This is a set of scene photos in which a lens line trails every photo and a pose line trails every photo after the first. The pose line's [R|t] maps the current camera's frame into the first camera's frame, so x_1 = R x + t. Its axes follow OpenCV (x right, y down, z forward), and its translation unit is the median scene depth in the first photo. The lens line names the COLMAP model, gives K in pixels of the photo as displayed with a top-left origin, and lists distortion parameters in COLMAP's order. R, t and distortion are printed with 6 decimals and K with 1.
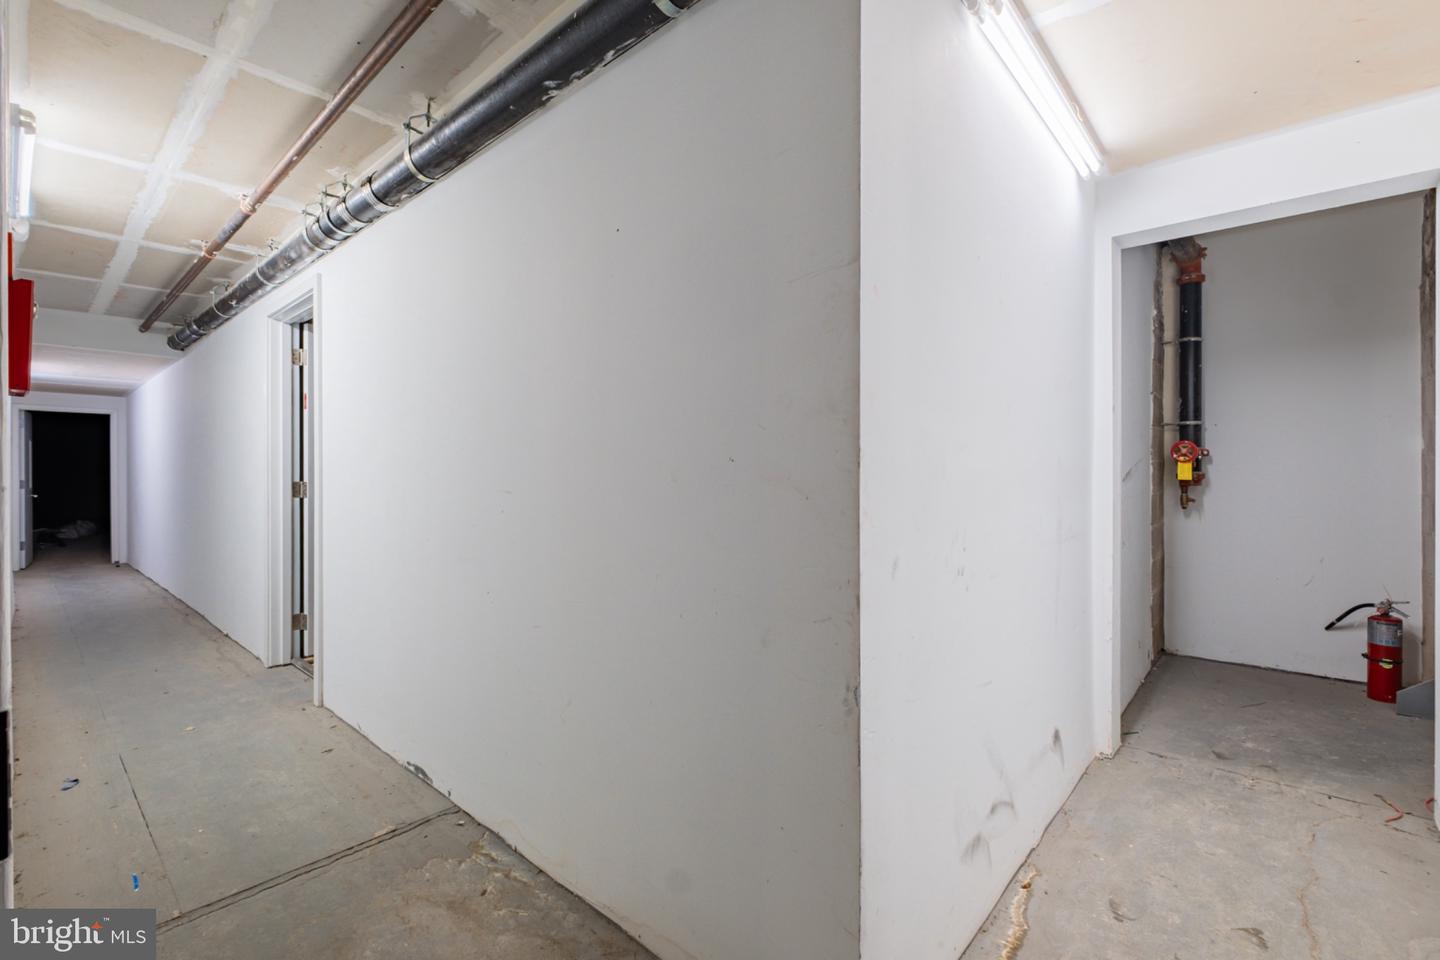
lens RADIAL K [[624.6, 0, 719.4], [0, 624.6, 479.0], [0, 0, 1]] dist [0.006351, -0.005288]
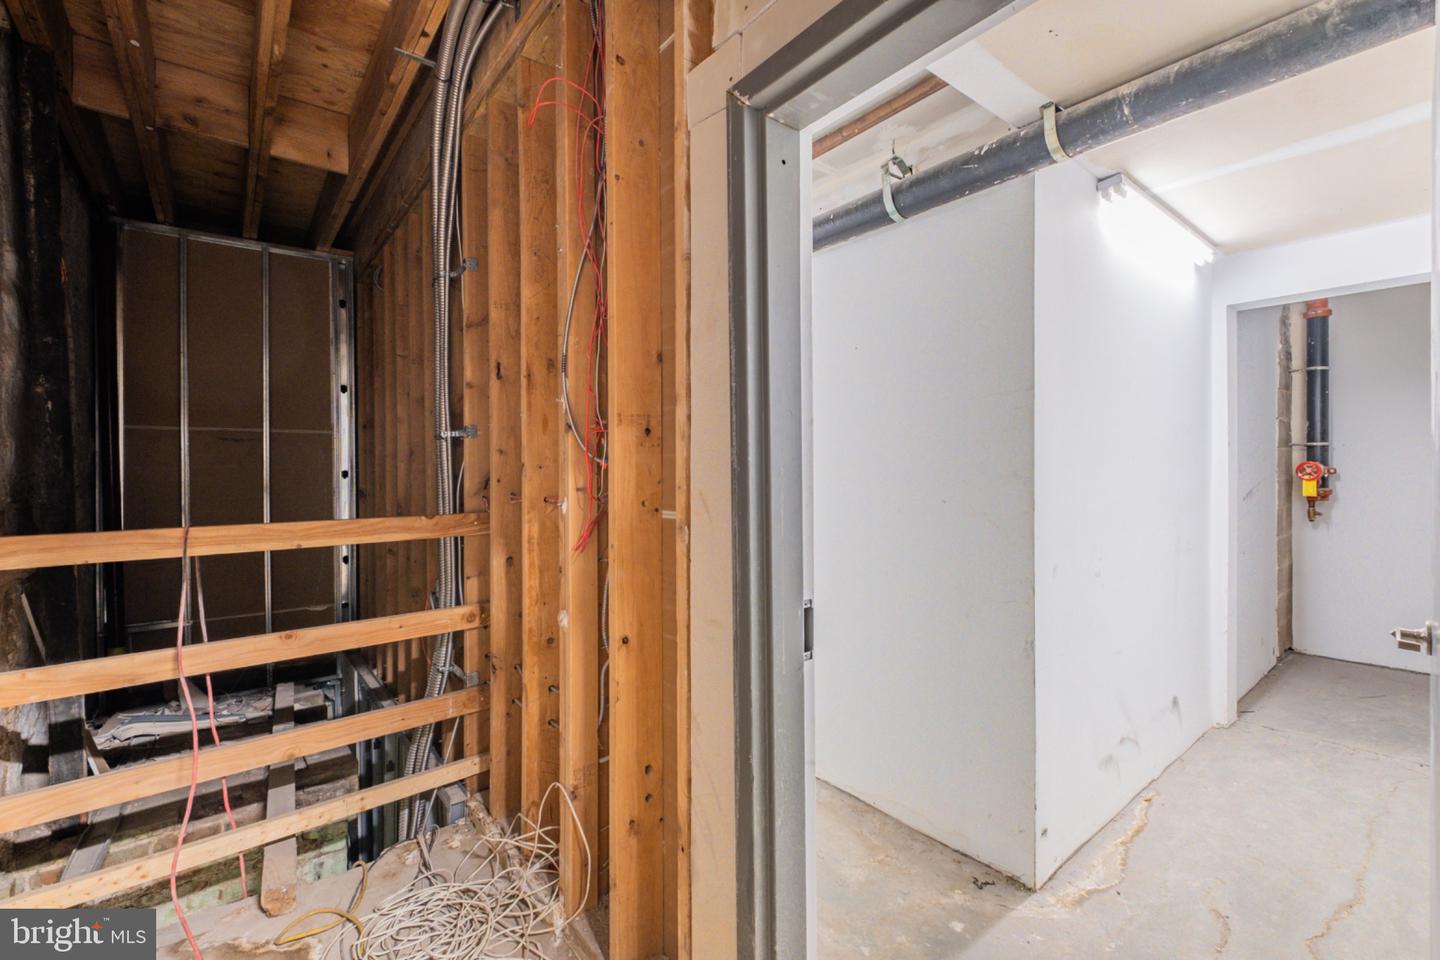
lens RADIAL K [[624.6, 0, 722.8], [0, 624.6, 476.2], [0, 0, 1]] dist [0.006351, -0.005288]
pose [[0.987303, -0.002761, -0.158827, -0.113586], [0.003143, 0.999993, 0.002152, -0.040223], [0.158820, -0.002623, 0.987304, -0.269587]]
